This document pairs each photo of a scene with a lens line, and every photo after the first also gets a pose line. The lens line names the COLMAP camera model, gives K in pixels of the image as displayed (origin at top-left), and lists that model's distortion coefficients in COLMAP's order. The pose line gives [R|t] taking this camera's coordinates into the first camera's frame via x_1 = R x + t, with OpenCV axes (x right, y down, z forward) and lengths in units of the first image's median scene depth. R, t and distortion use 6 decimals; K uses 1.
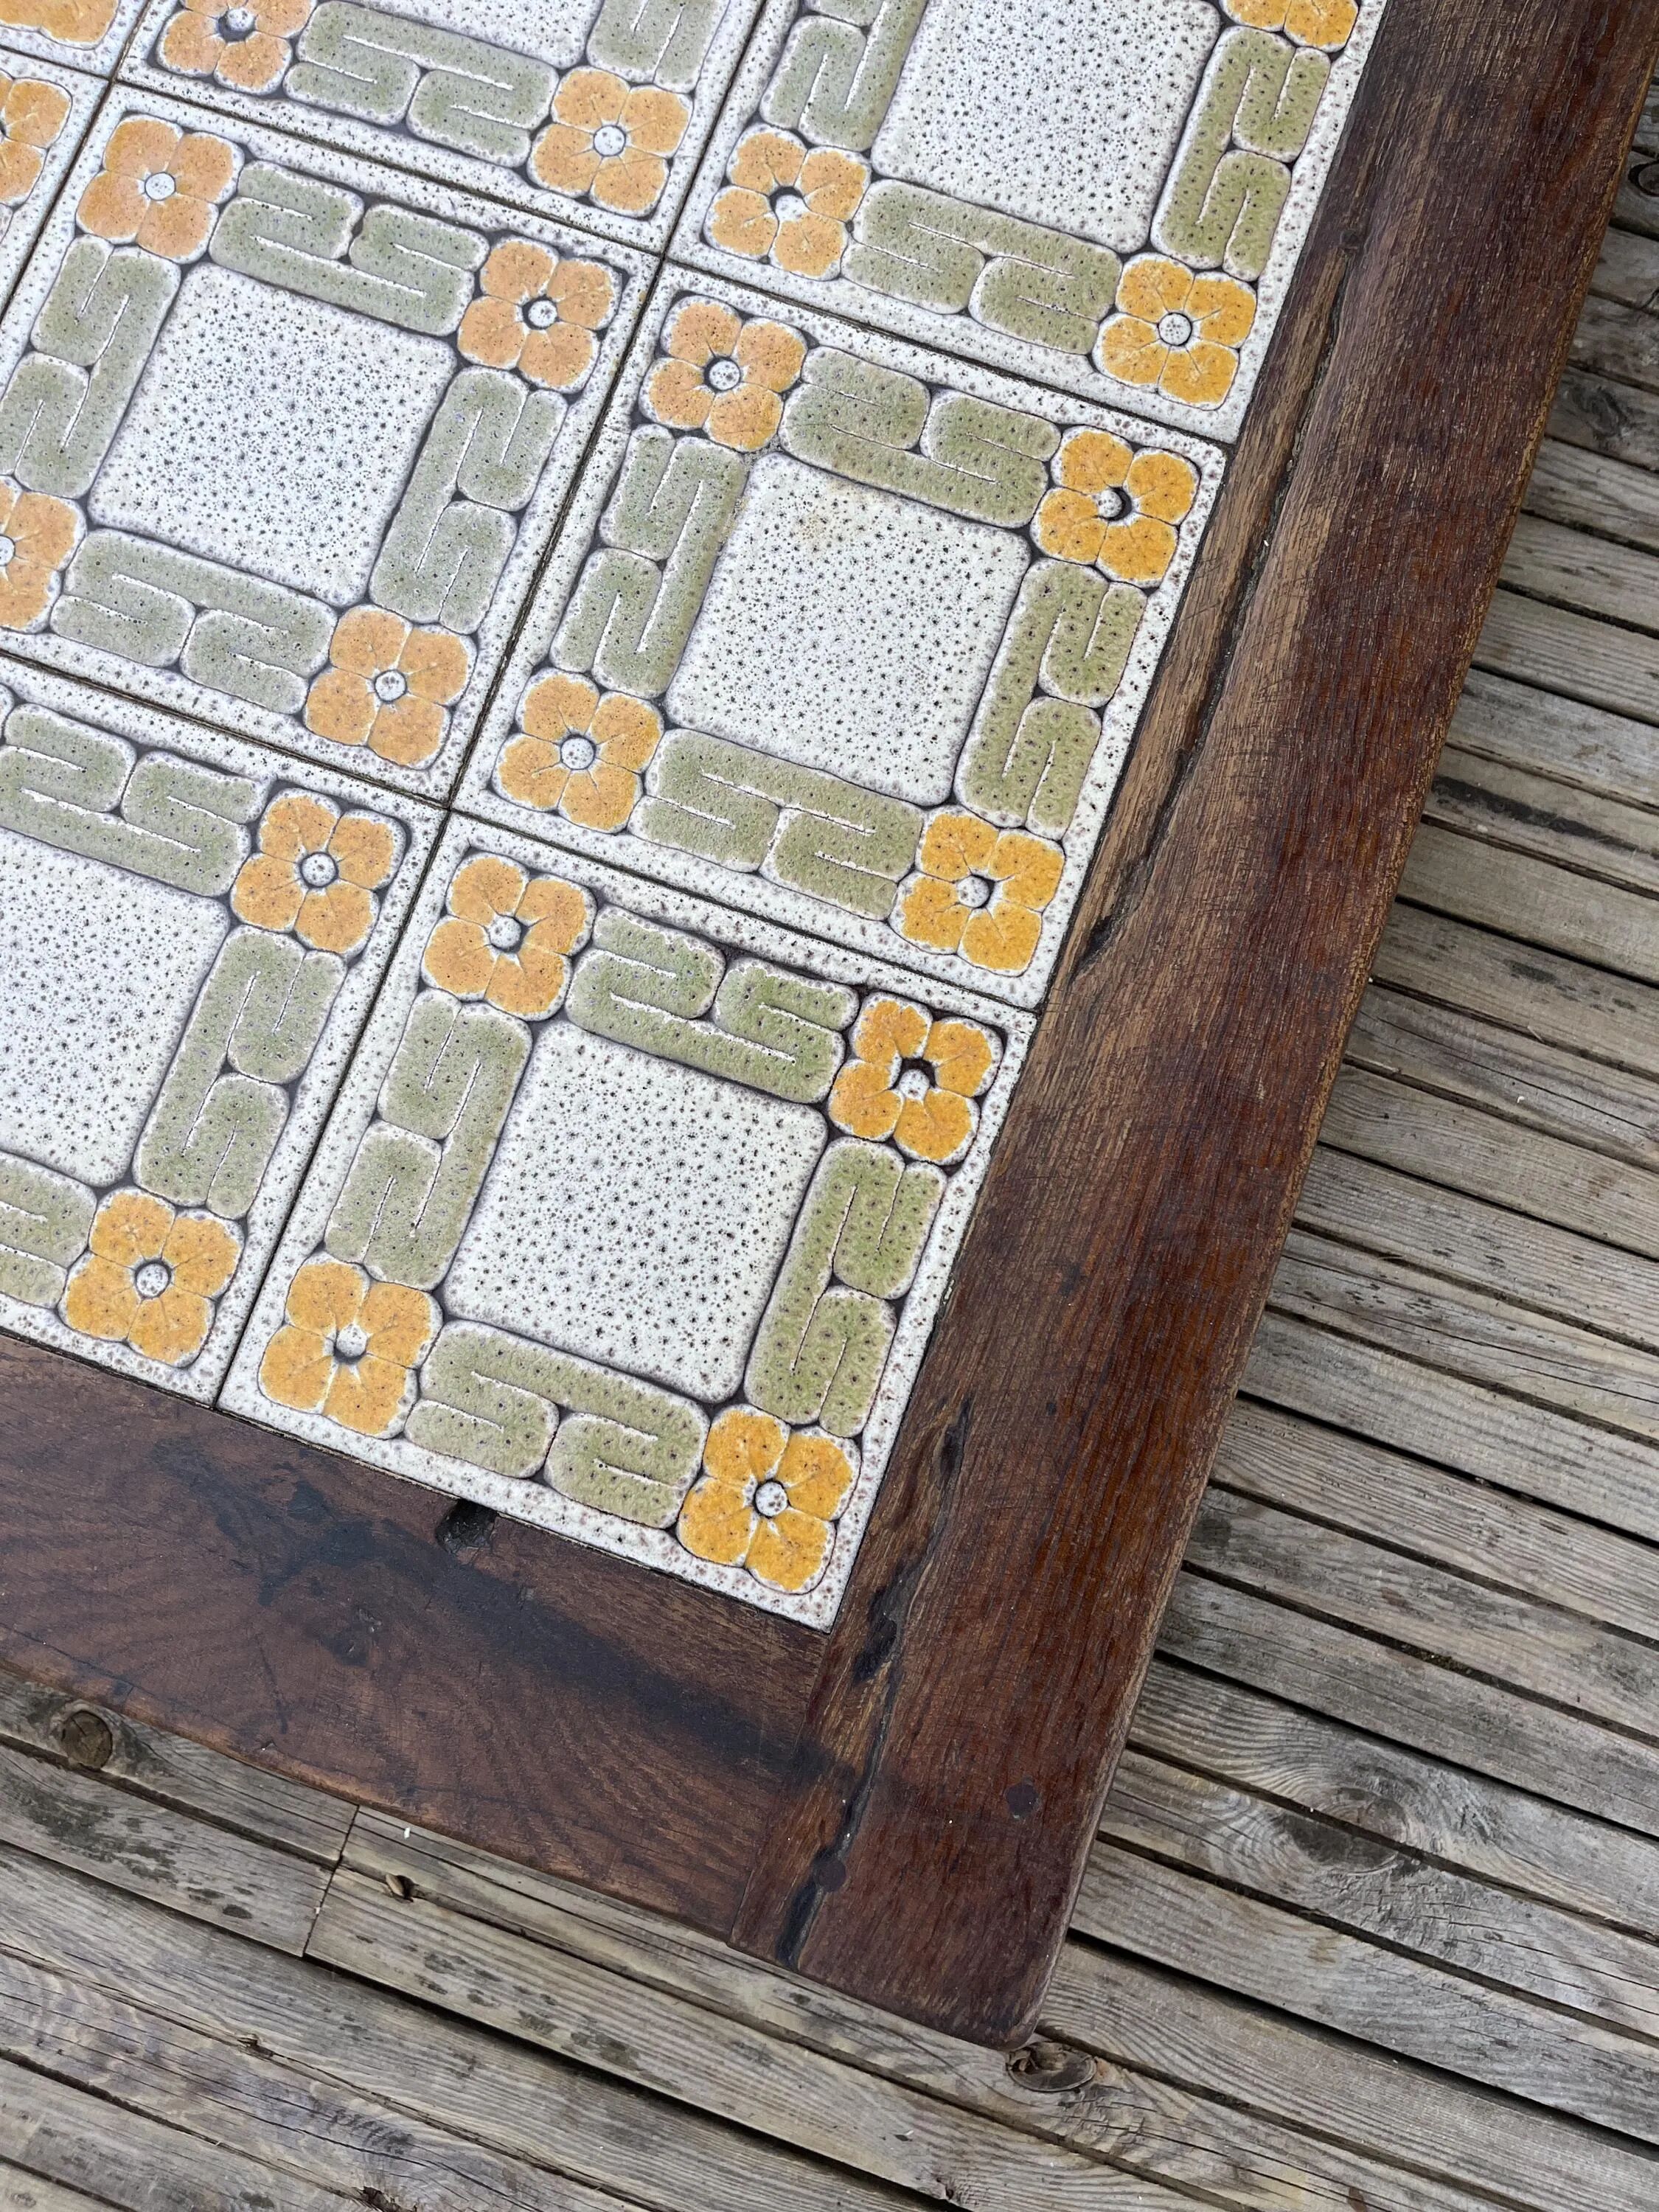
lens RADIAL K [[1677.7, 0, 815.5], [0, 1677.7, 1079.5], [0, 0, 1]] dist [0.068492, -0.090018]
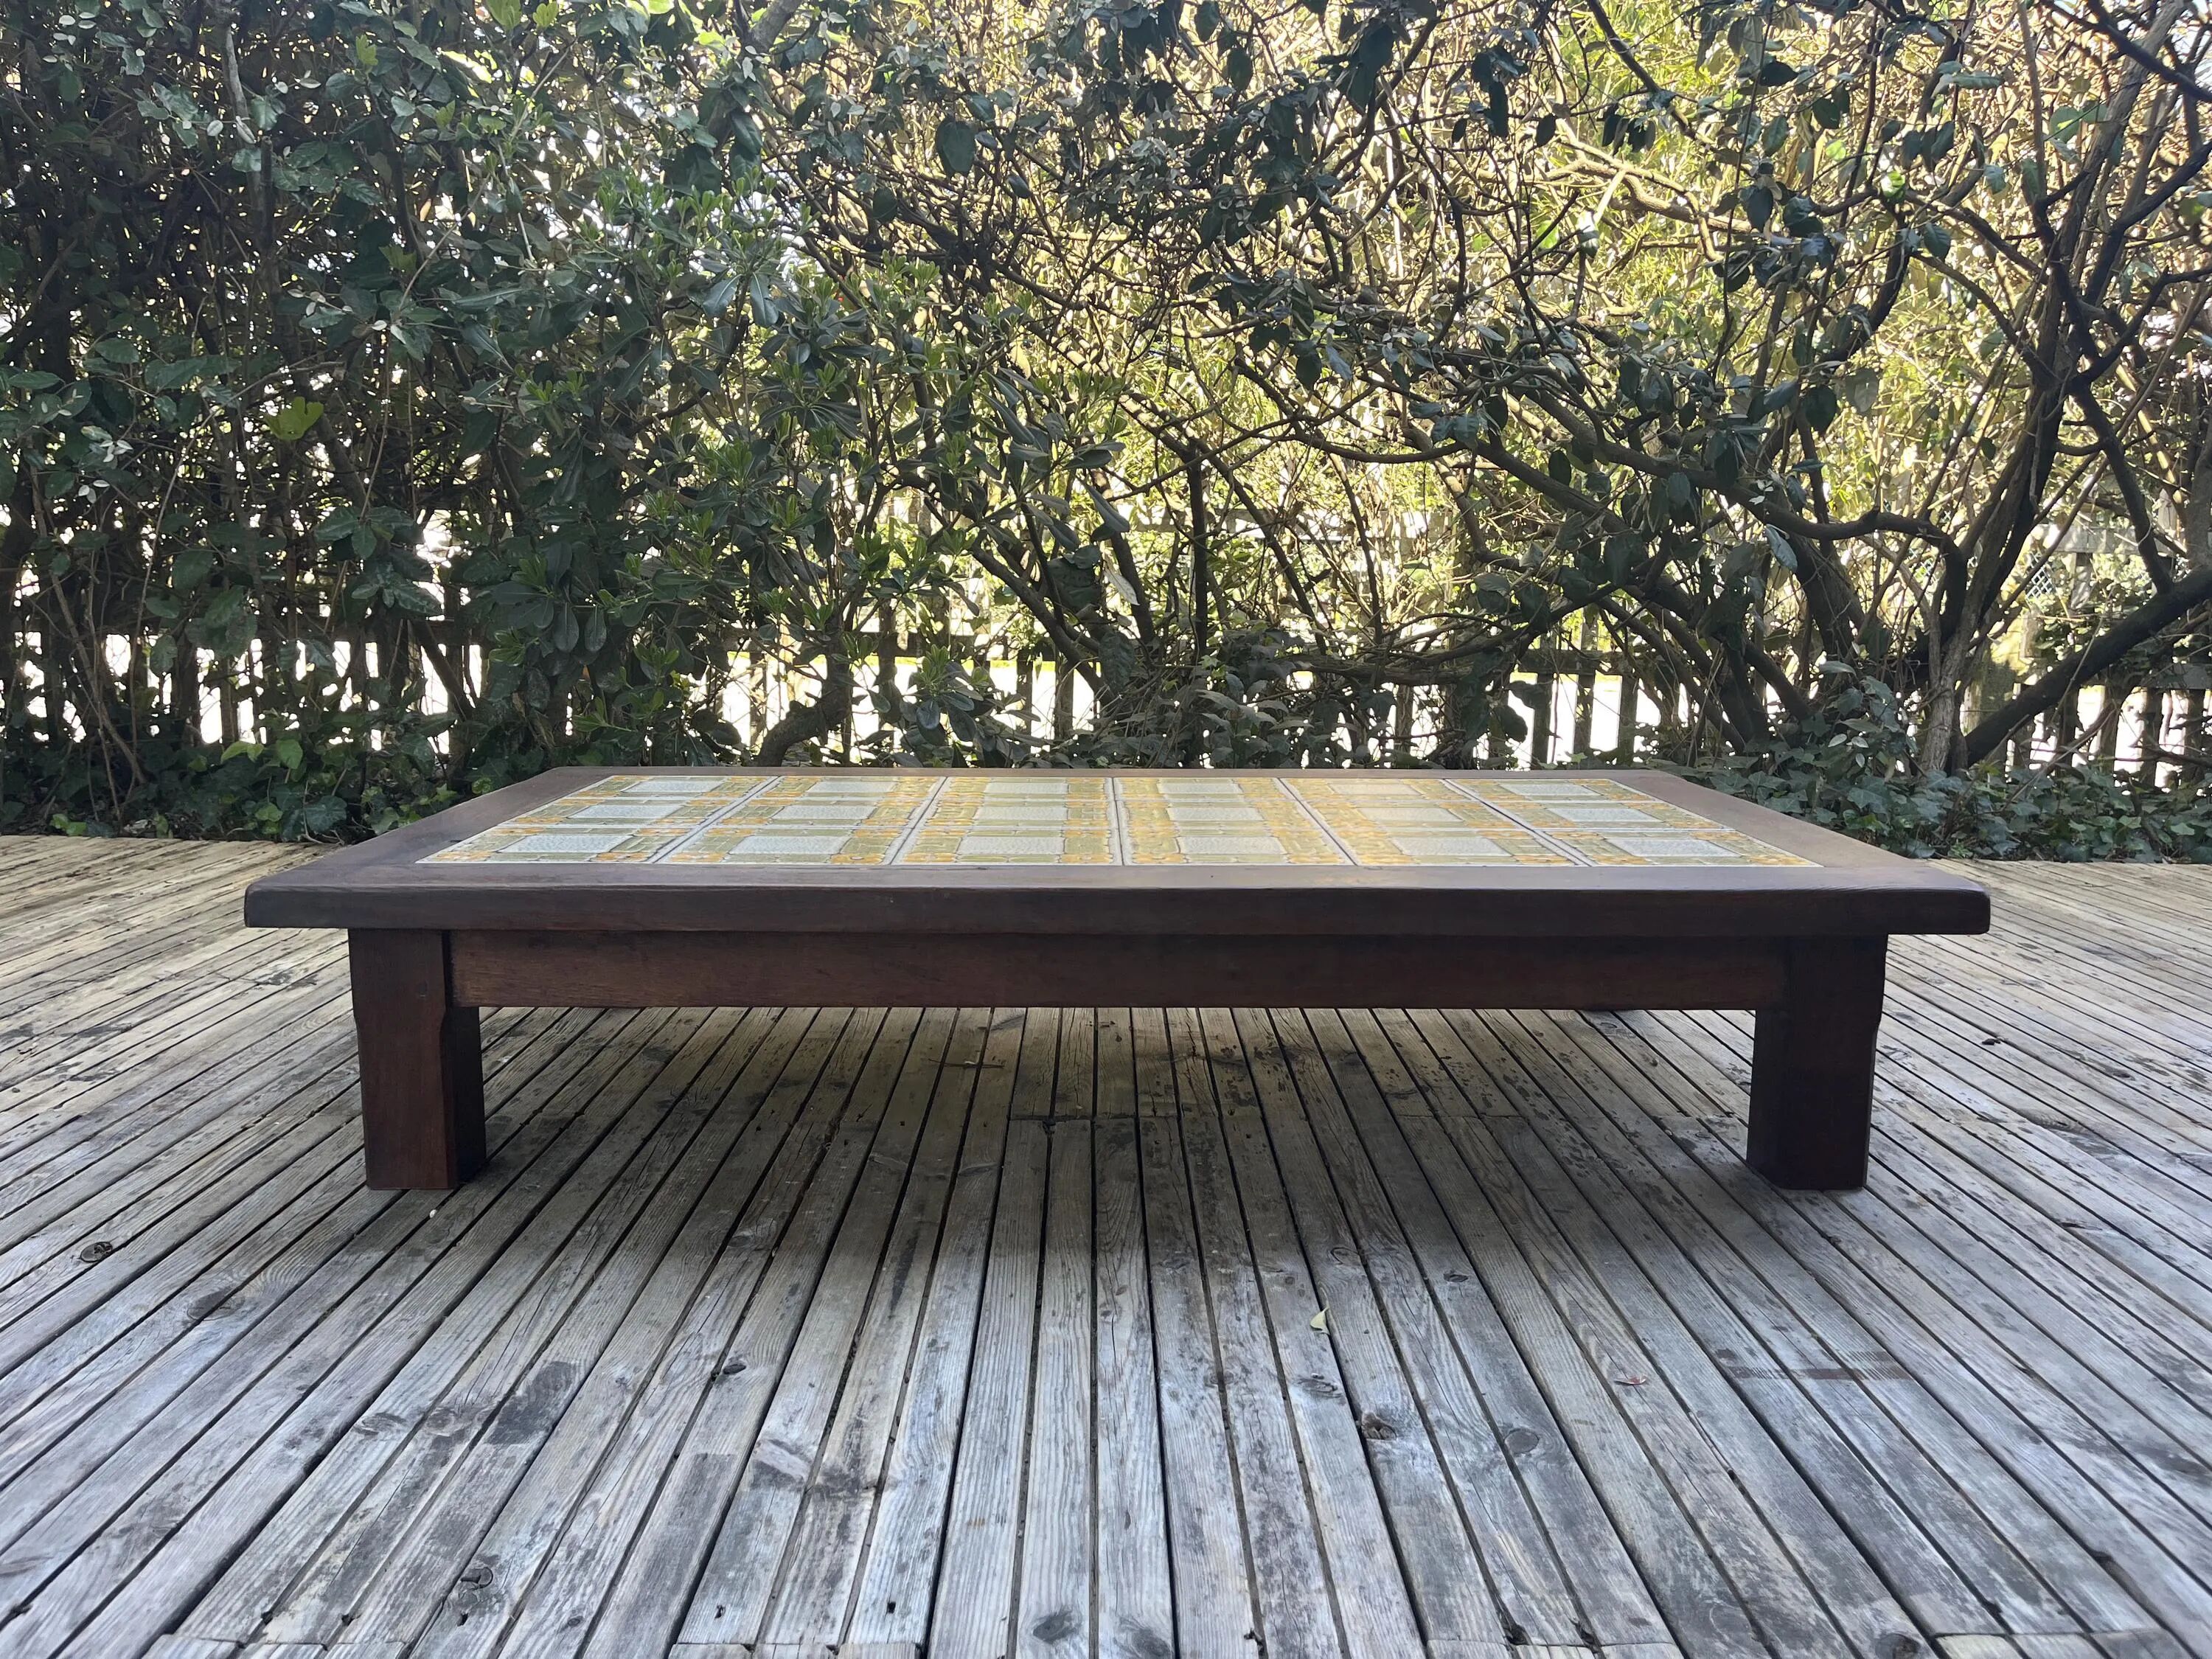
lens RADIAL K [[1677.7, 0, 1112.6], [0, 1677.7, 837.8], [0, 0, 1]] dist [0.068492, -0.090018]
pose [[0.348612, 0.163618, -0.922875, 2.806757], [-0.930443, 0.179018, -0.319733, 0.126970], [0.112897, 0.970145, 0.214645, 0.455304]]
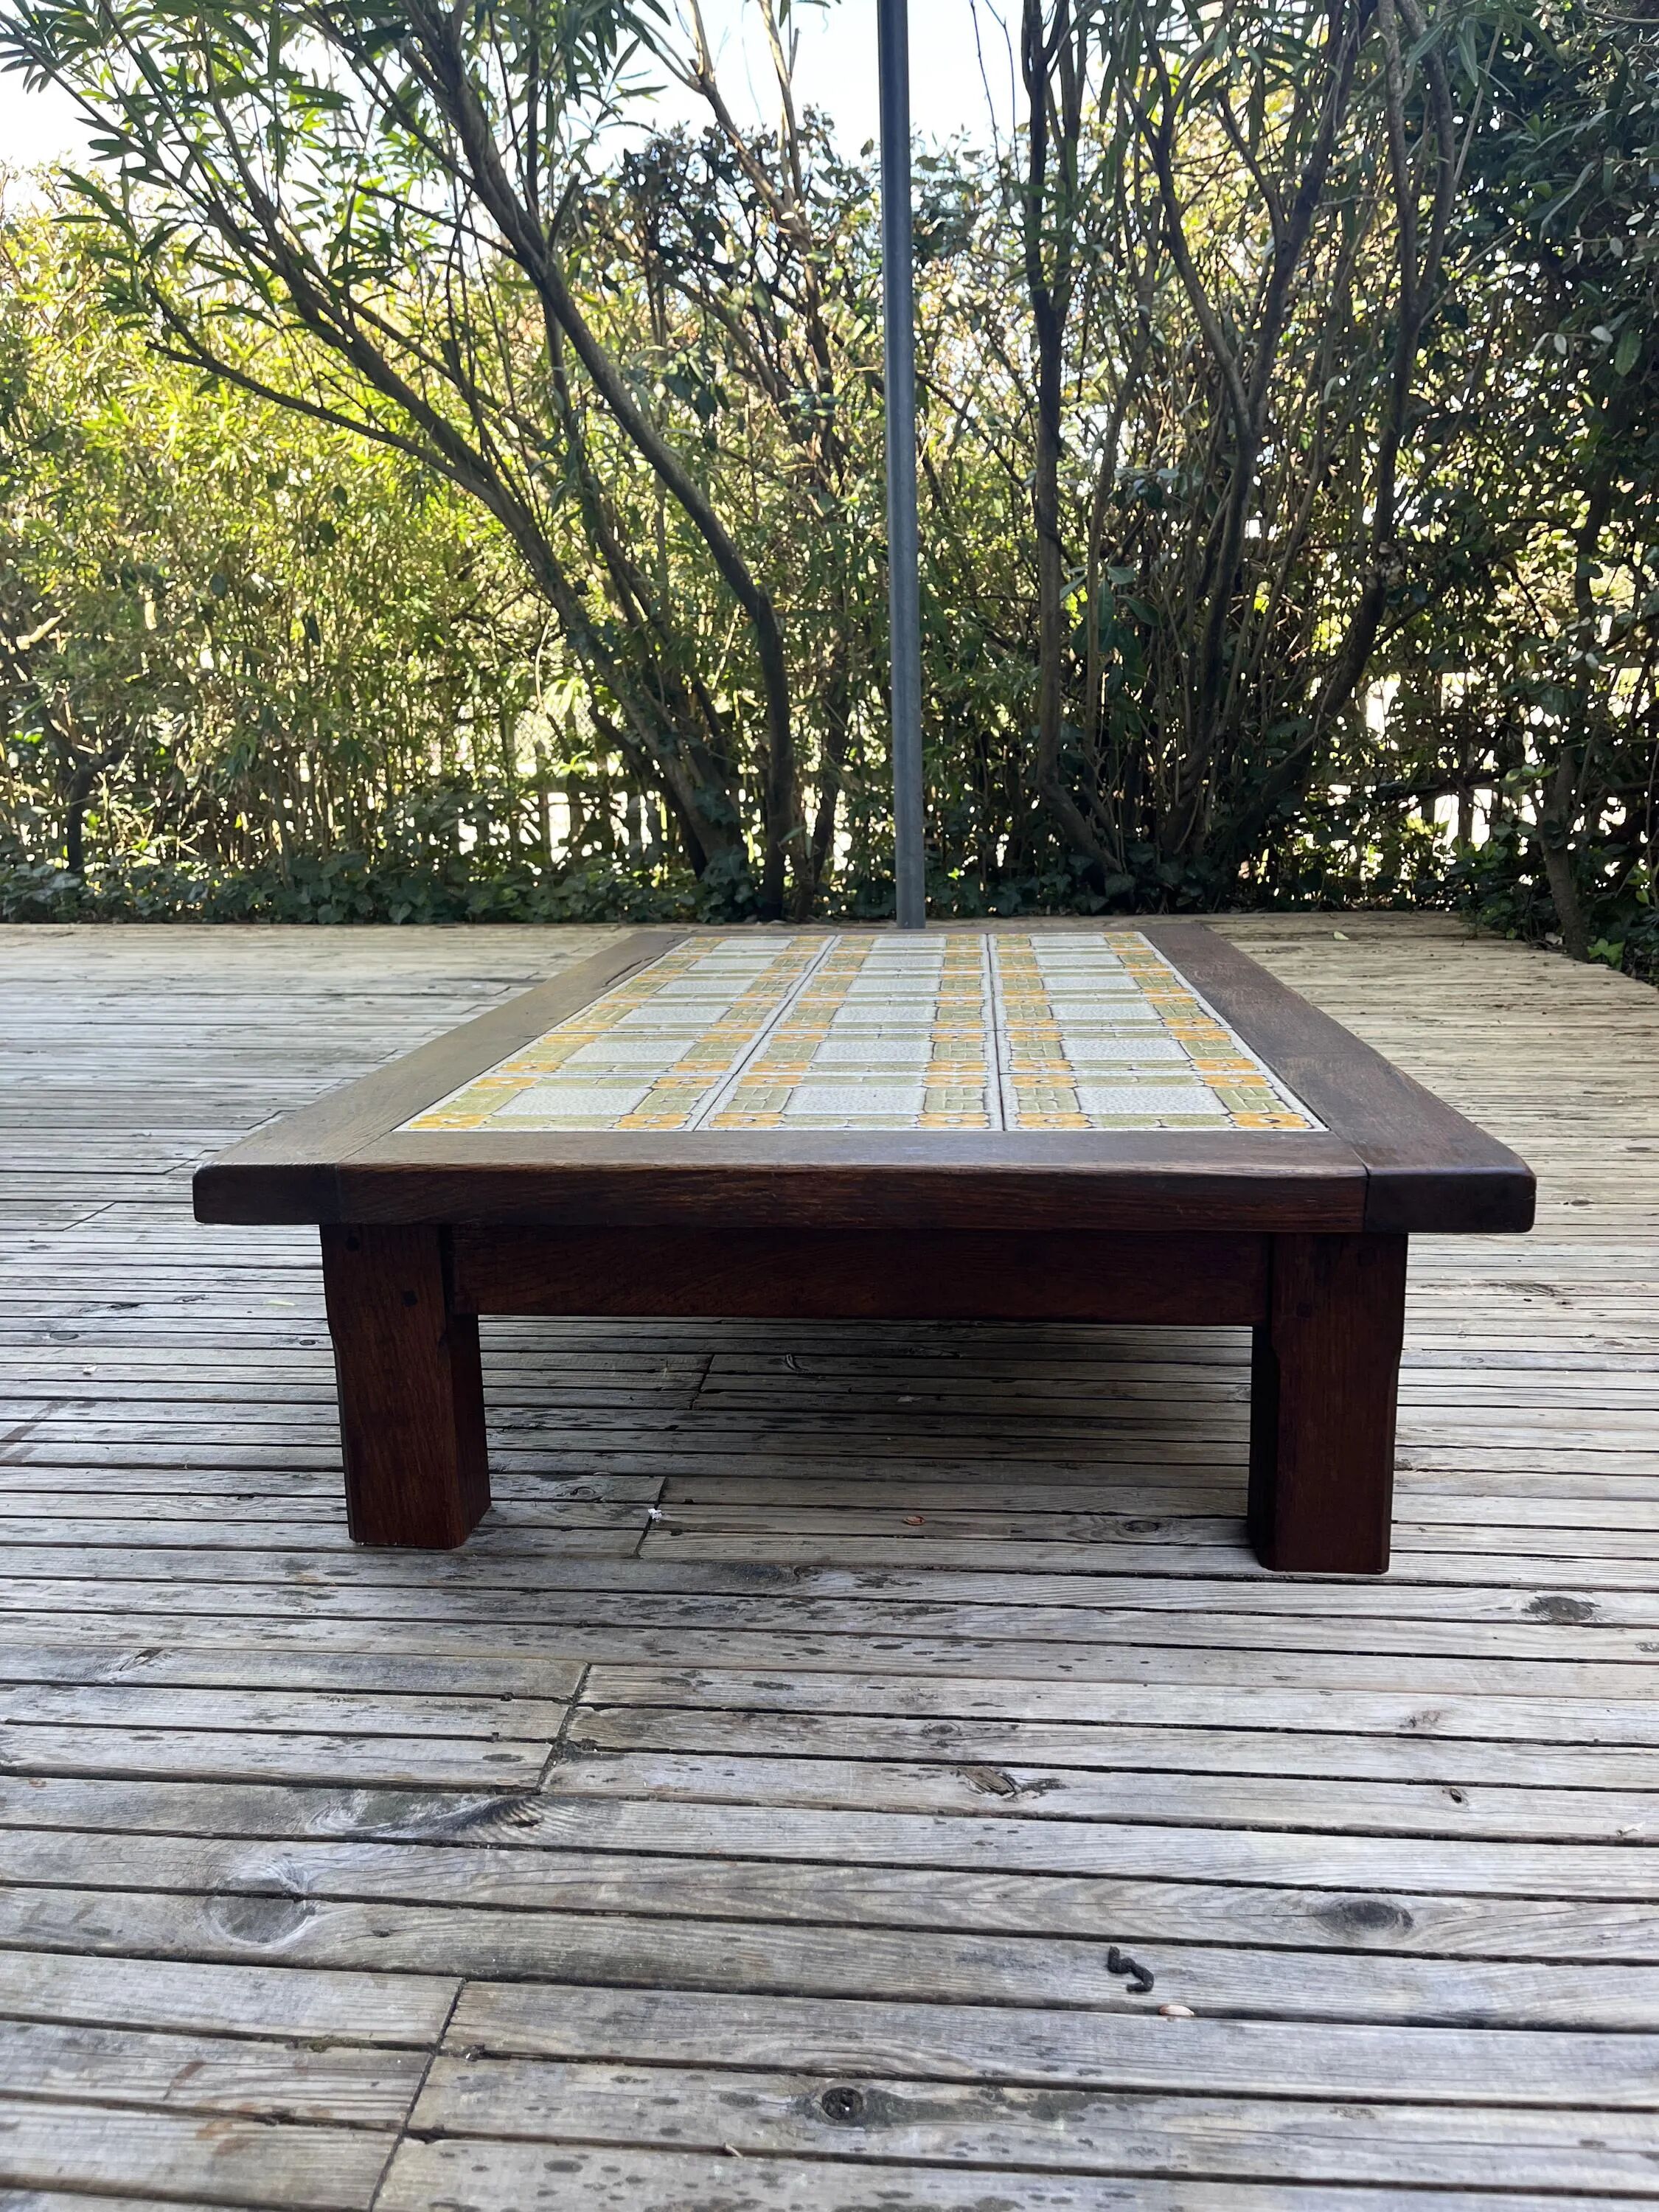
lens RADIAL K [[1690.8, 0, 810.4], [0, 1690.8, 1099.7], [0, 0, 1]] dist [0.063038, -0.091931]
pose [[-0.969545, 0.080490, -0.231308, 0.730635], [-0.236218, -0.057909, 0.969973, -3.871265], [0.064678, 0.995072, 0.075159, 1.039130]]
